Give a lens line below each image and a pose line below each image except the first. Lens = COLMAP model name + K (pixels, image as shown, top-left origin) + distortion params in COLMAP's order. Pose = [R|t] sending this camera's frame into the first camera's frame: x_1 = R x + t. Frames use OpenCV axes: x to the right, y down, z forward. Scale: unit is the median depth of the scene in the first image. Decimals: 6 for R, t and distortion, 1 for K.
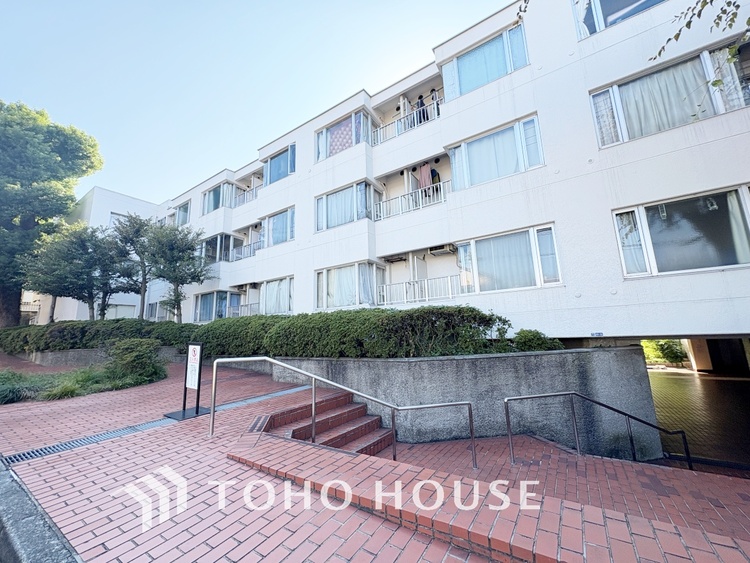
lens RADIAL K [[300.7, 0, 373.3], [0, 300.7, 278.2], [0, 0, 1]] dist [0.003518, 0.000297]
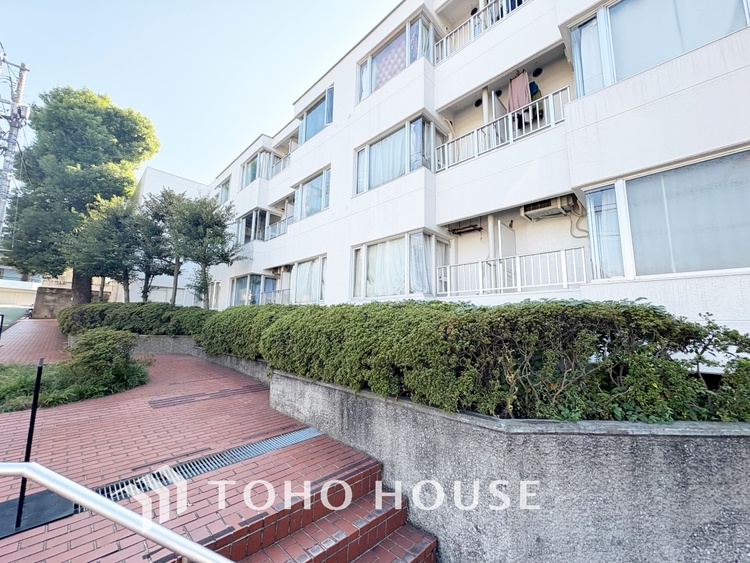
lens RADIAL K [[300.0, 0, 375.5], [0, 300.0, 283.6], [0, 0, 1]] dist [-0.001464, -0.000071]
pose [[0.981910, 0.022721, -0.187979, 0.005051], [-0.013014, 0.998525, 0.052714, 0.025685], [0.188899, -0.049314, 0.980757, 0.282072]]
